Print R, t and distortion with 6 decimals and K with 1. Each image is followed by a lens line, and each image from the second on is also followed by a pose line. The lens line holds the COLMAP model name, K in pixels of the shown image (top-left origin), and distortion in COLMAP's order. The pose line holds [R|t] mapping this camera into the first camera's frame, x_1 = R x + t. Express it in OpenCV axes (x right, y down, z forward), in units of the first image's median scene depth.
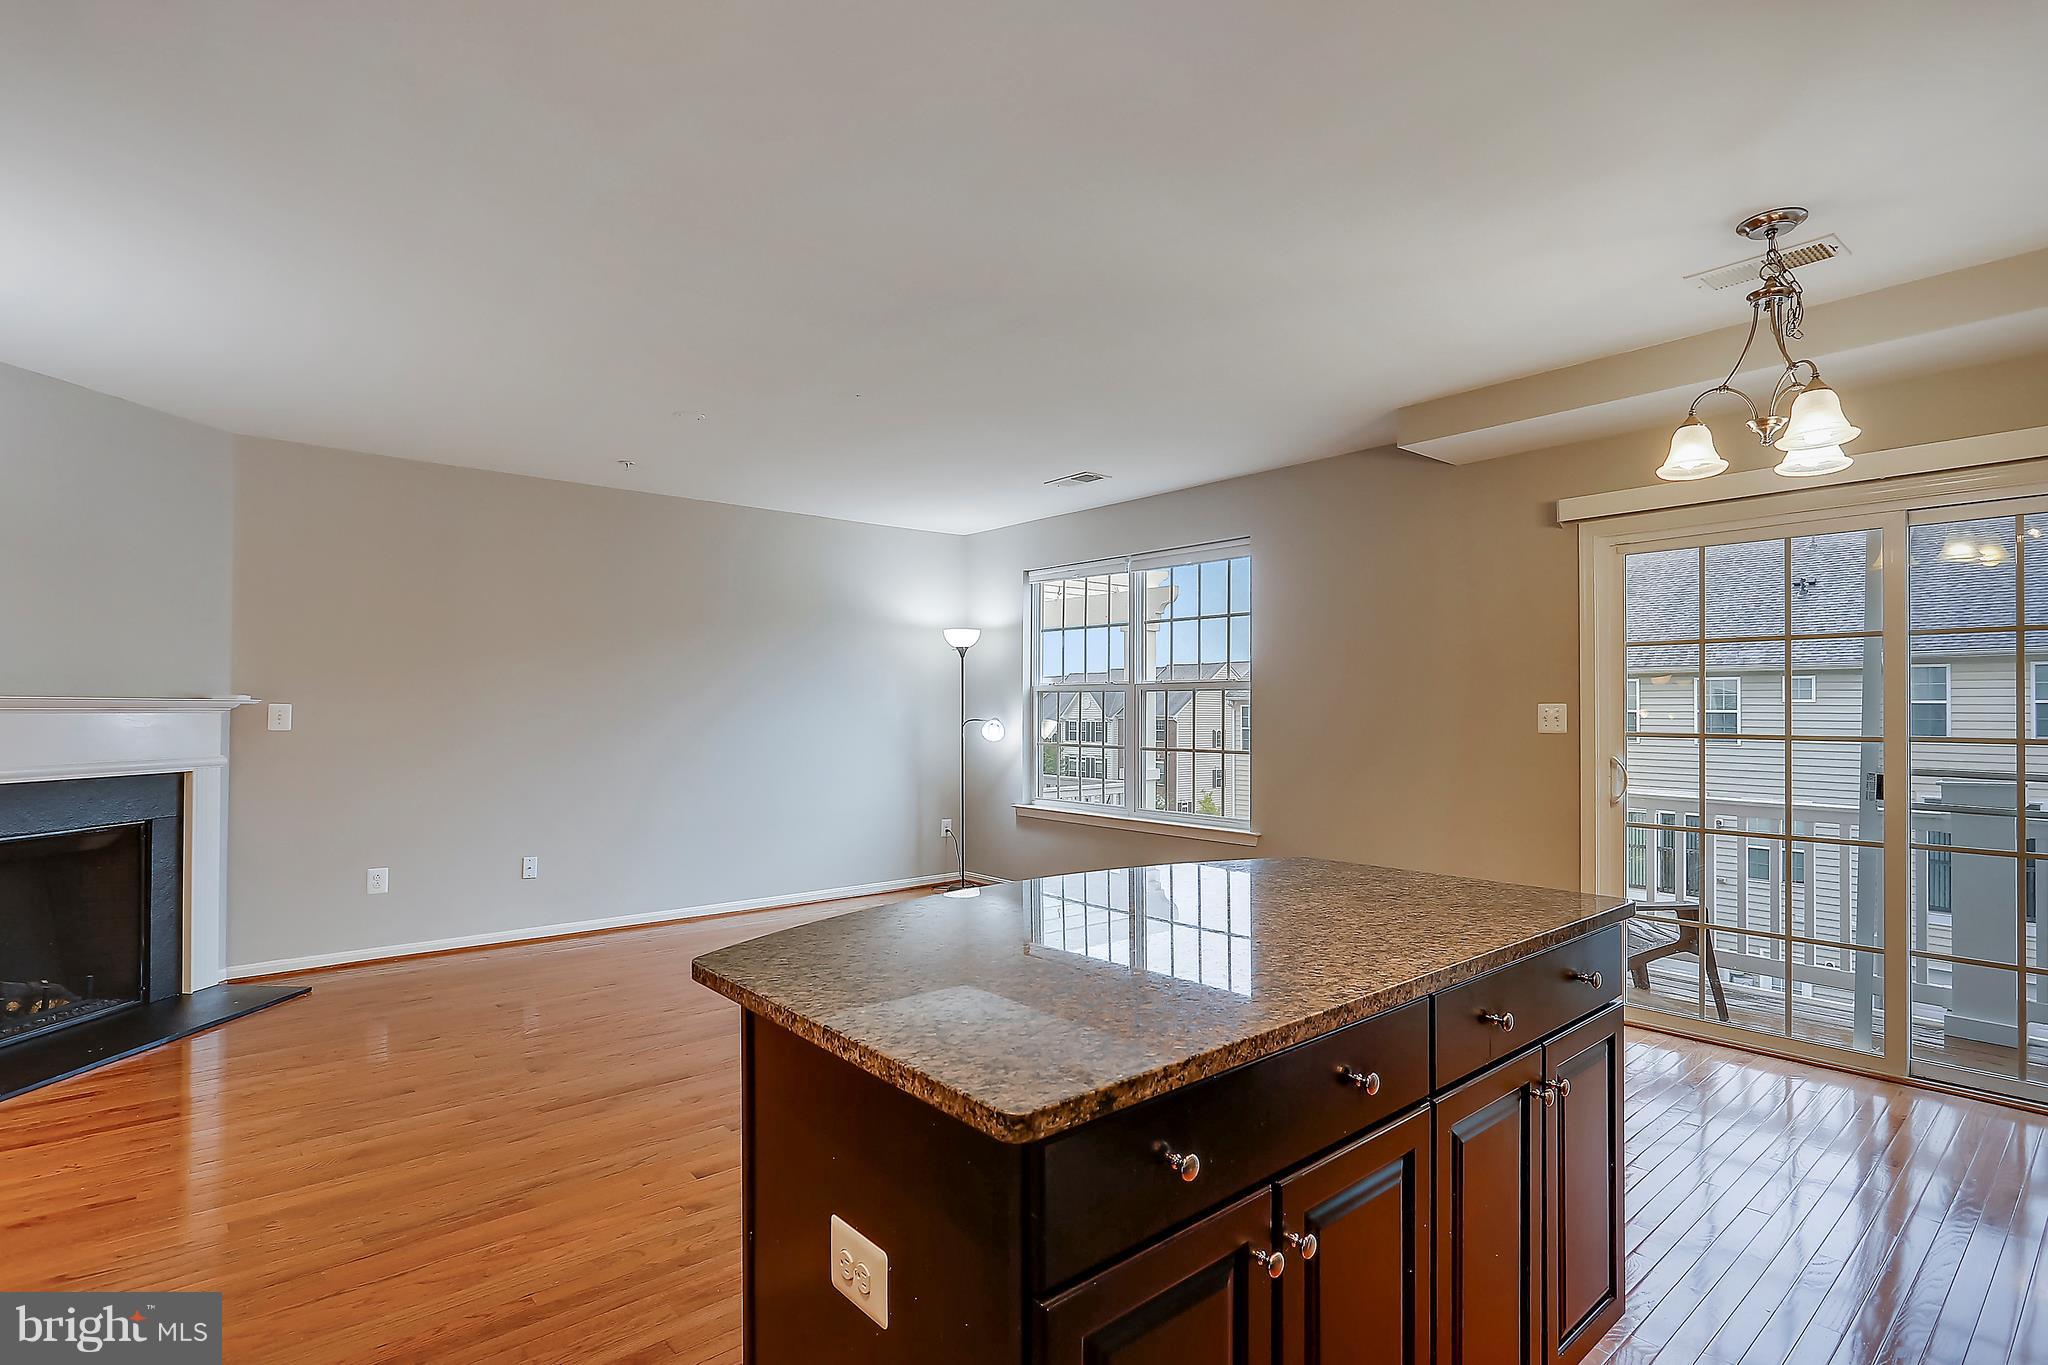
lens RADIAL K [[987.9, 0, 1002.6], [0, 987.9, 698.8], [0, 0, 1]] dist [-0.003151, 0.000911]
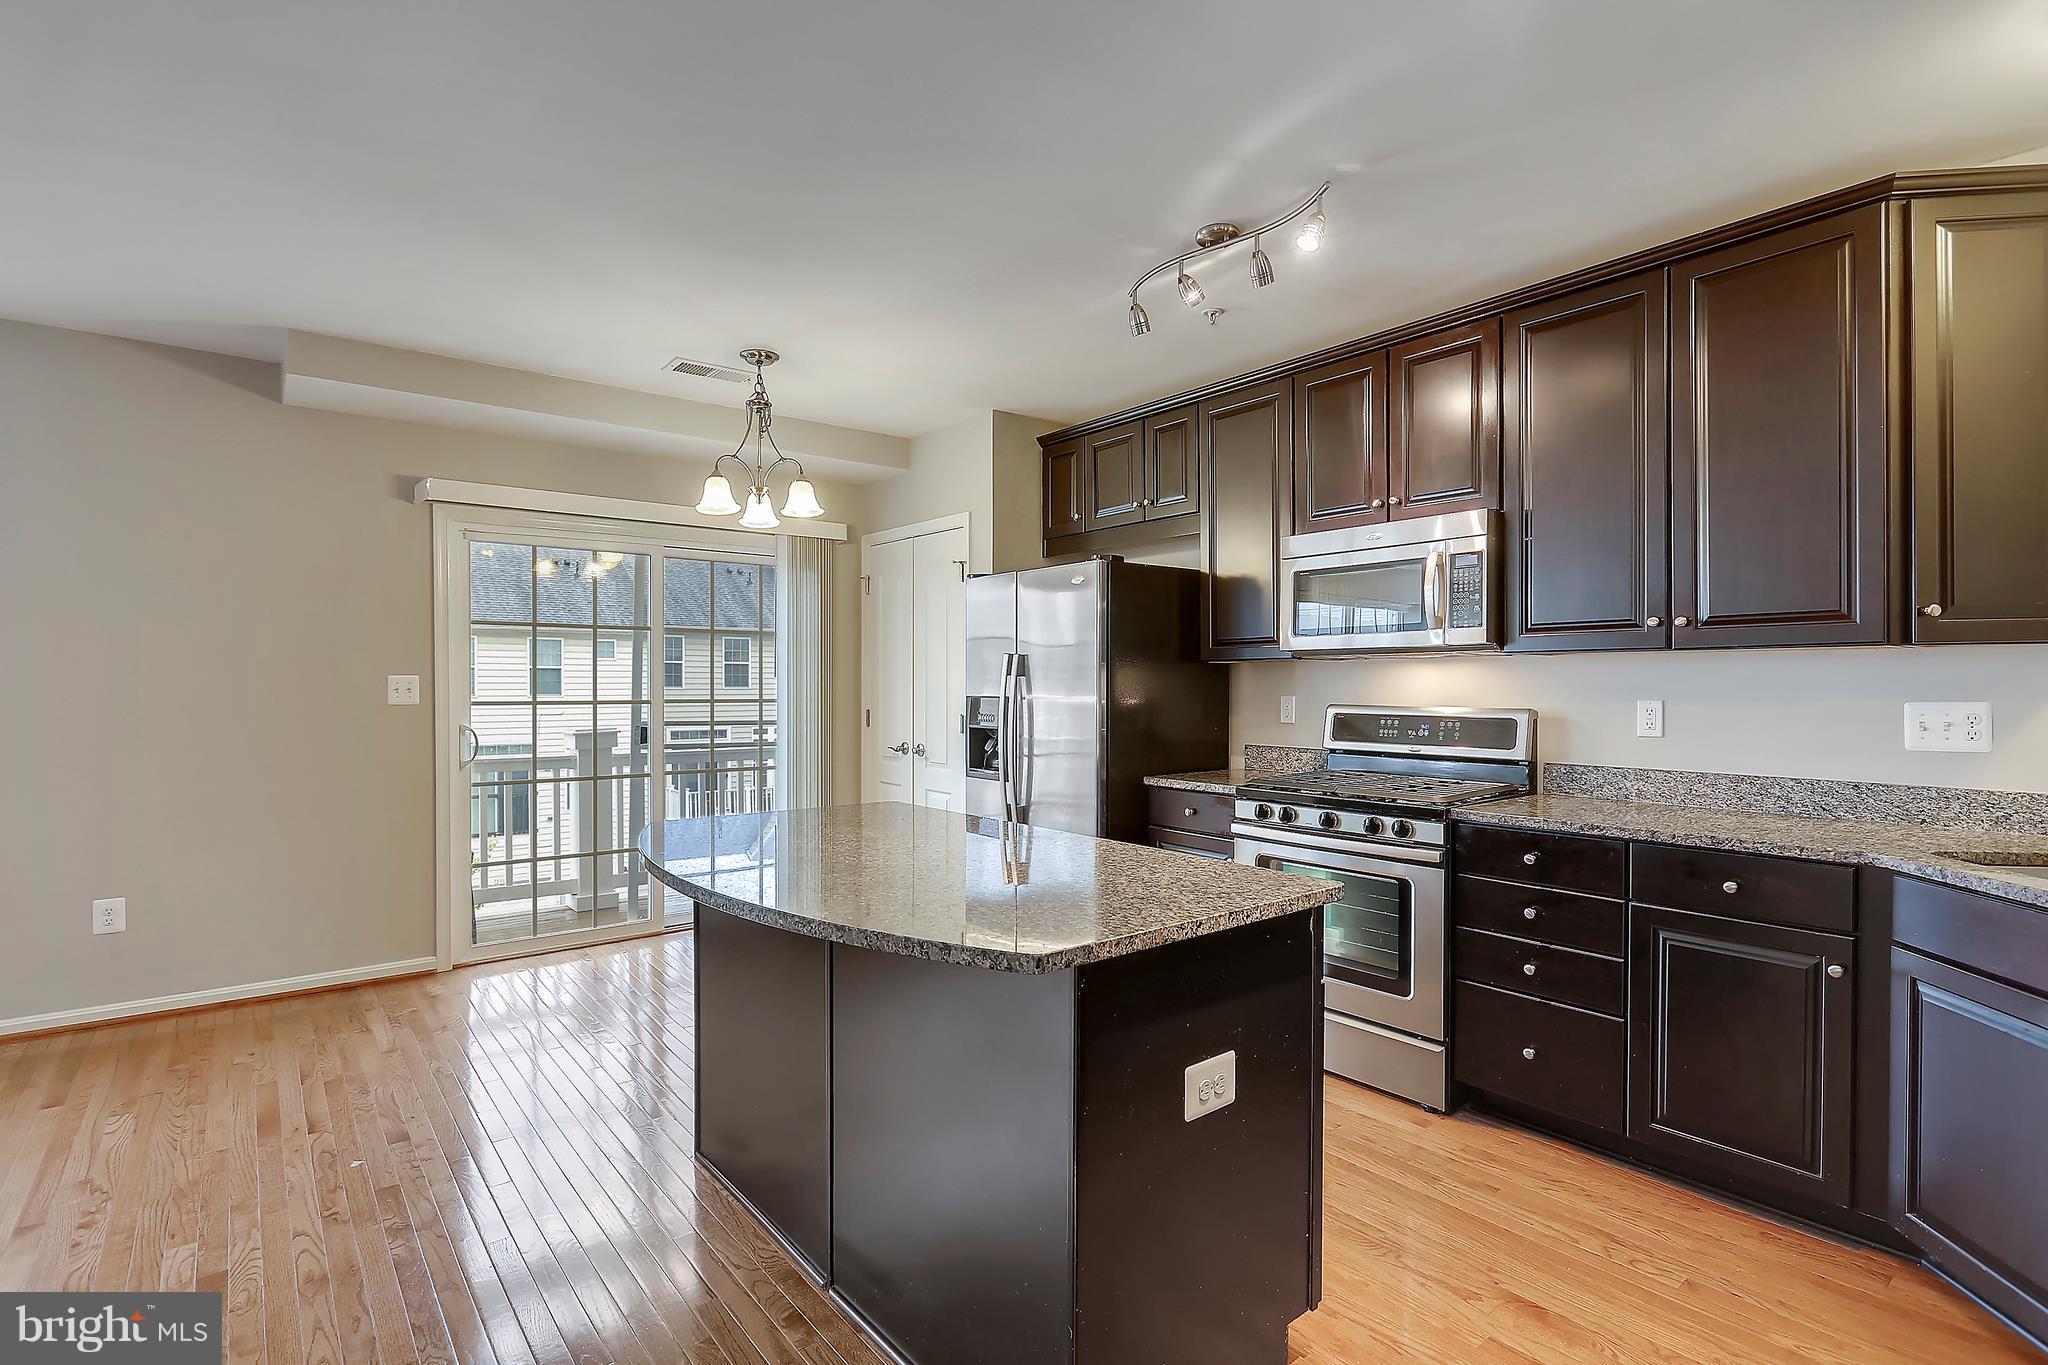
lens RADIAL K [[987.9, 0, 1005.9], [0, 987.9, 688.9], [0, 0, 1]] dist [-0.003151, 0.000911]
pose [[0.026745, -0.008695, 0.999604, -0.543644], [-0.010488, 0.999905, 0.008979, 0.004085], [-0.999587, -0.010724, 0.026651, 0.443803]]
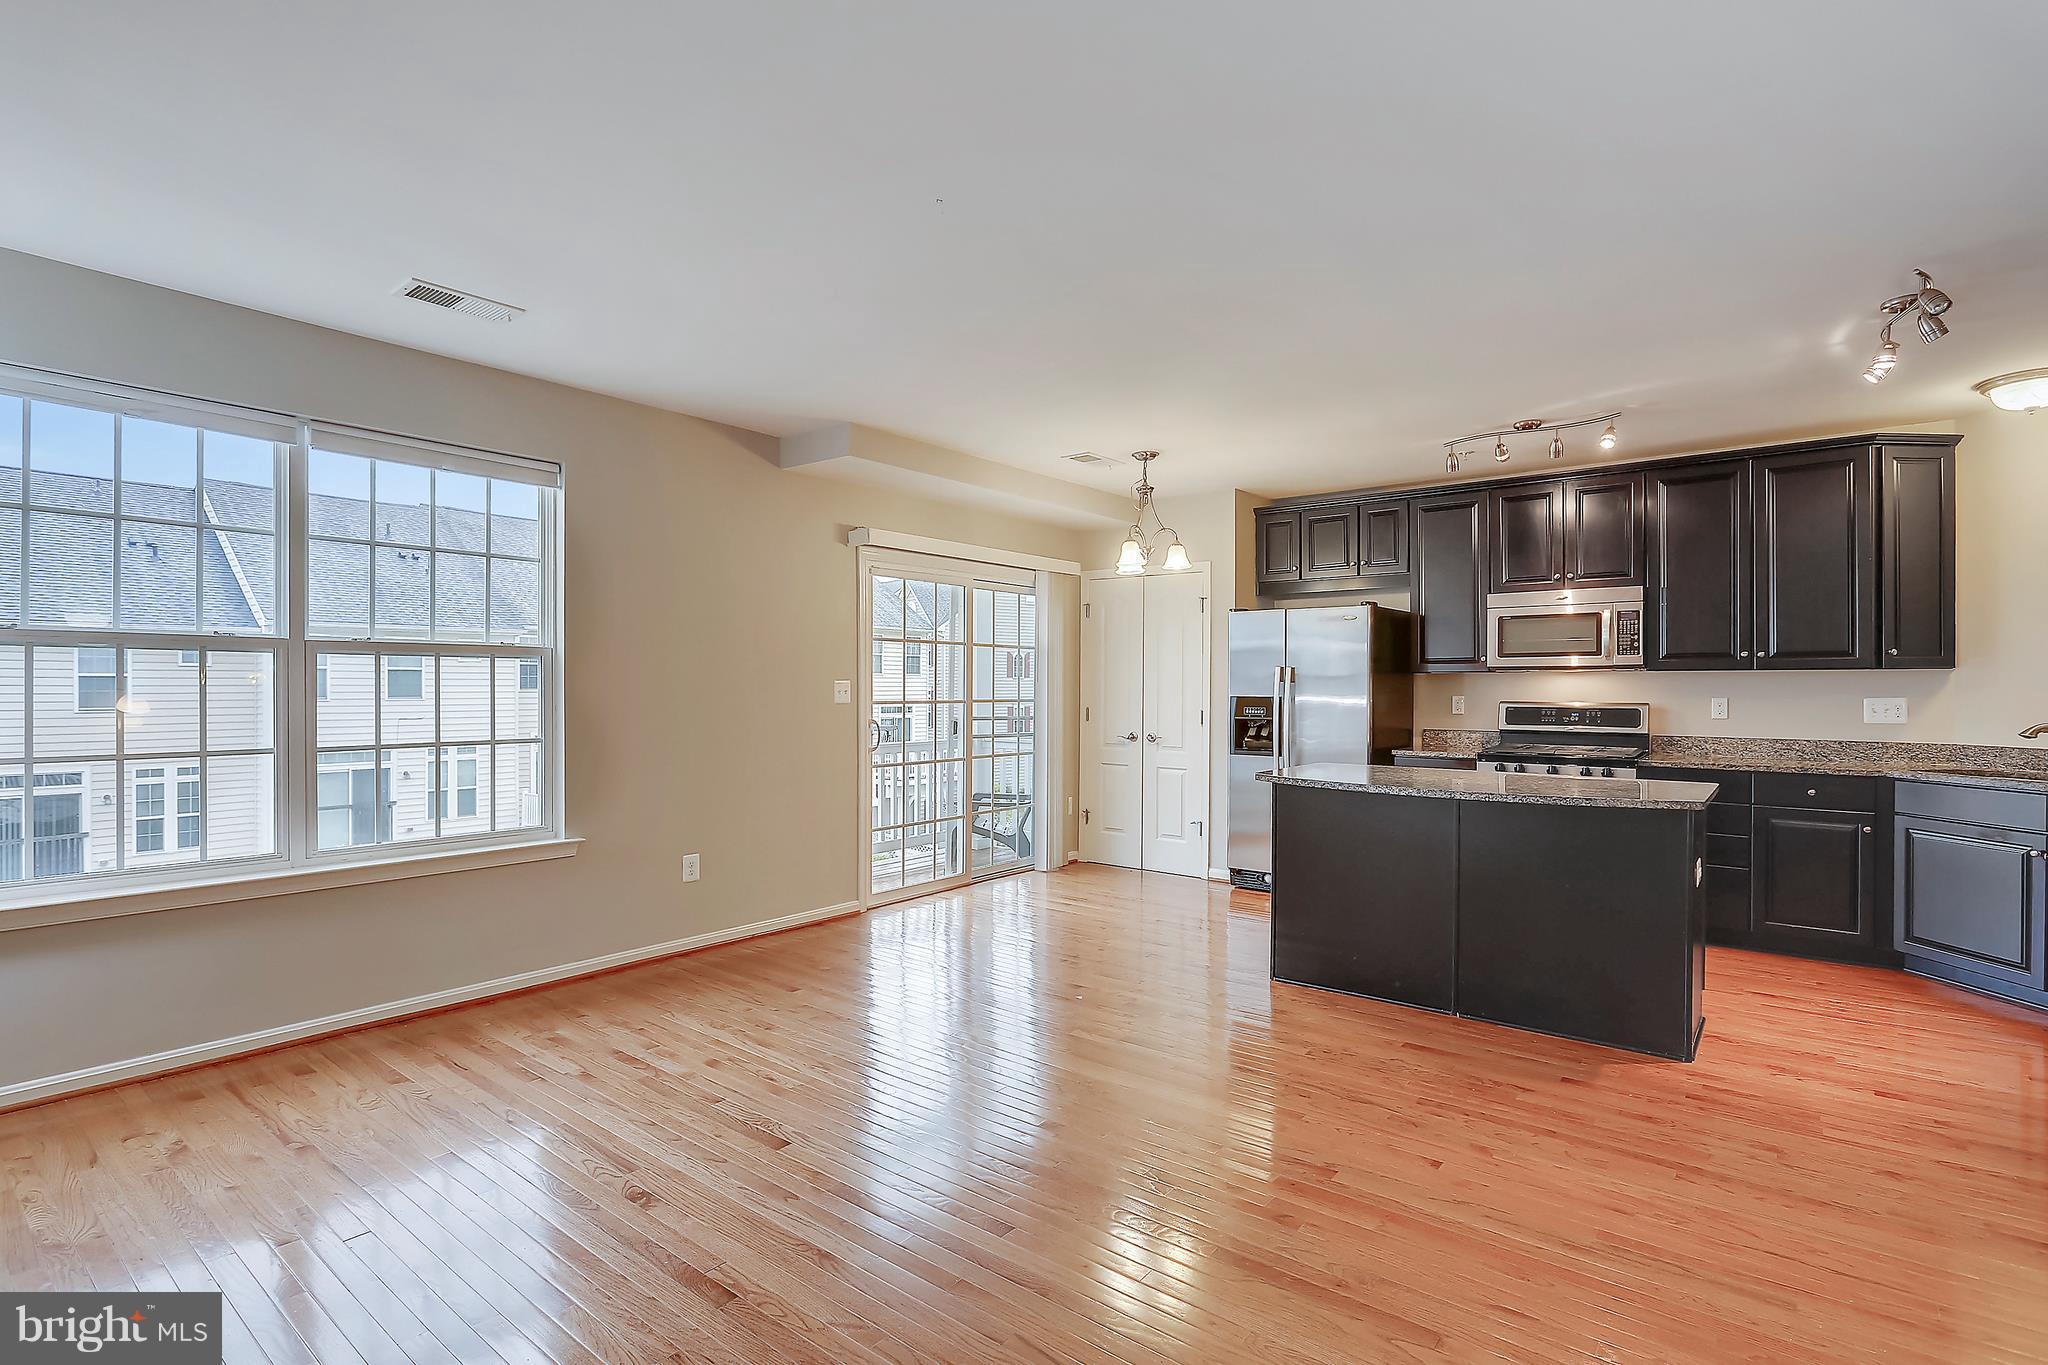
lens RADIAL K [[987.9, 0, 1016.1], [0, 987.9, 687.1], [0, 0, 1]] dist [-0.003151, 0.000911]
pose [[-0.197730, -0.002324, 0.980254, -0.945697], [-0.012734, 0.999919, -0.000198, 0.013959], [-0.980174, -0.012522, -0.197743, 1.286105]]
